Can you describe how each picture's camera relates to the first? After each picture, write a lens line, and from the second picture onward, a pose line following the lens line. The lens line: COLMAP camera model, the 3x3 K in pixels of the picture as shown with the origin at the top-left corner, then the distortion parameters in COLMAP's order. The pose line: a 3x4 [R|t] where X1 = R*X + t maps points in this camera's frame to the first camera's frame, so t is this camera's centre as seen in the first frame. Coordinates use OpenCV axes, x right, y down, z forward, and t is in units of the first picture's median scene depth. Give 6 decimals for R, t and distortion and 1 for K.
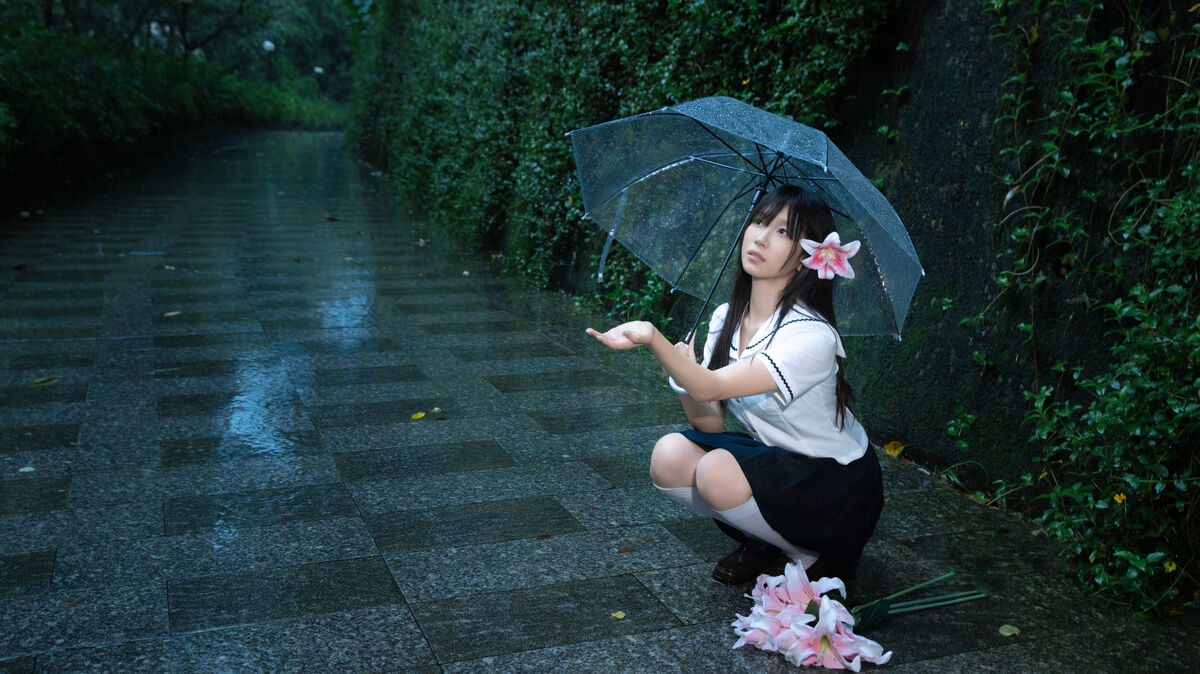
lens RADIAL K [[1120.0, 0, 613.3], [0, 1120.0, 301.6], [0, 0, 1]] dist [0.031123, 0.000000]
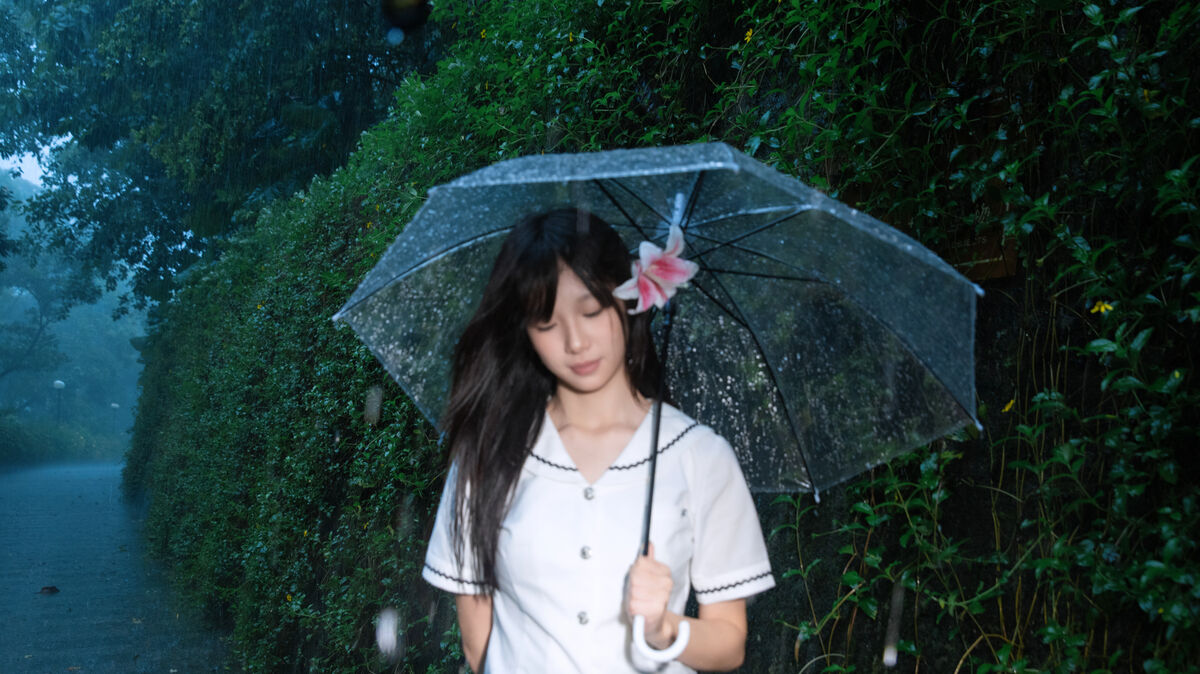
lens RADIAL K [[1140.9, 0, 598.3], [0, 1140.9, 334.6], [0, 0, 1]] dist [-0.111963, 0.000000]
pose [[0.981755, -0.017270, 0.189364, 0.084266], [0.067032, 0.963369, -0.259667, -0.100633], [-0.177943, 0.267623, 0.946950, 0.267157]]
